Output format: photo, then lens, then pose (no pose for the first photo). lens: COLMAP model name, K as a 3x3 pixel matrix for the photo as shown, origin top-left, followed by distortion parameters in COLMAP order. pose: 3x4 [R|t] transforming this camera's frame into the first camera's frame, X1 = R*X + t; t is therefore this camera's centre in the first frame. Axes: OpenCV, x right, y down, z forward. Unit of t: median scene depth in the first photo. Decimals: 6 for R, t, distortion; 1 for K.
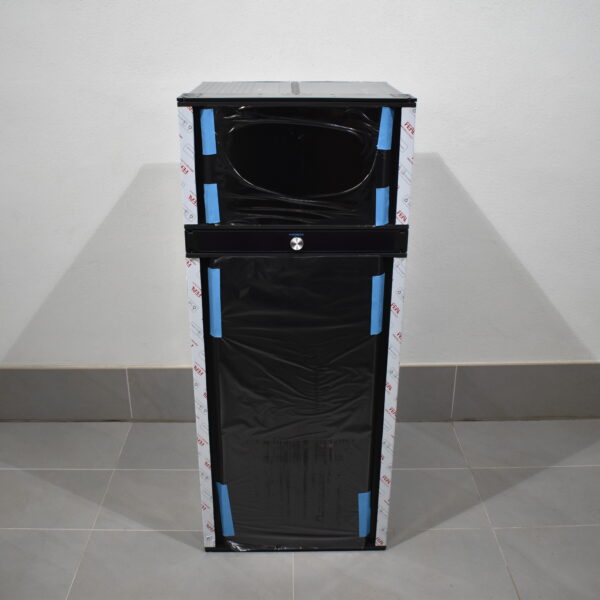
lens RADIAL K [[707.3, 0, 293.3], [0, 707.3, 297.8], [0, 0, 1]] dist [-0.081755, 0.000000]
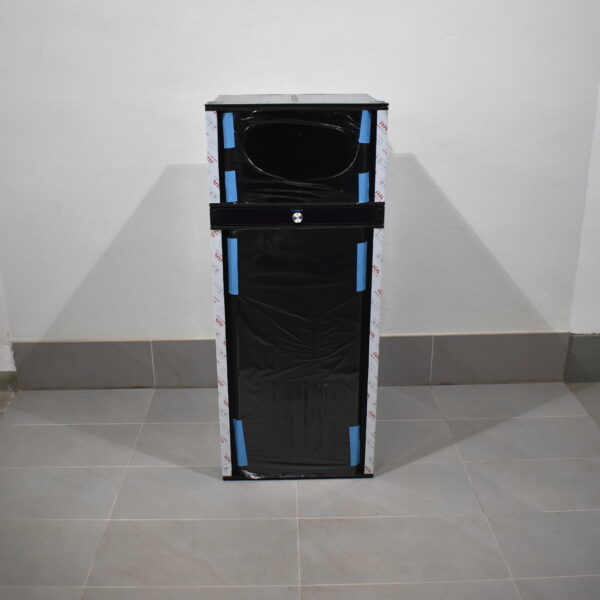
lens RADIAL K [[707.3, 0, 291.5], [0, 707.3, 291.4], [0, 0, 1]] dist [-0.081755, 0.000000]
pose [[0.999938, -0.009949, 0.005060, -0.011408], [0.010153, 0.999065, -0.042022, 0.091065], [-0.004637, 0.042071, 0.999104, -0.223734]]
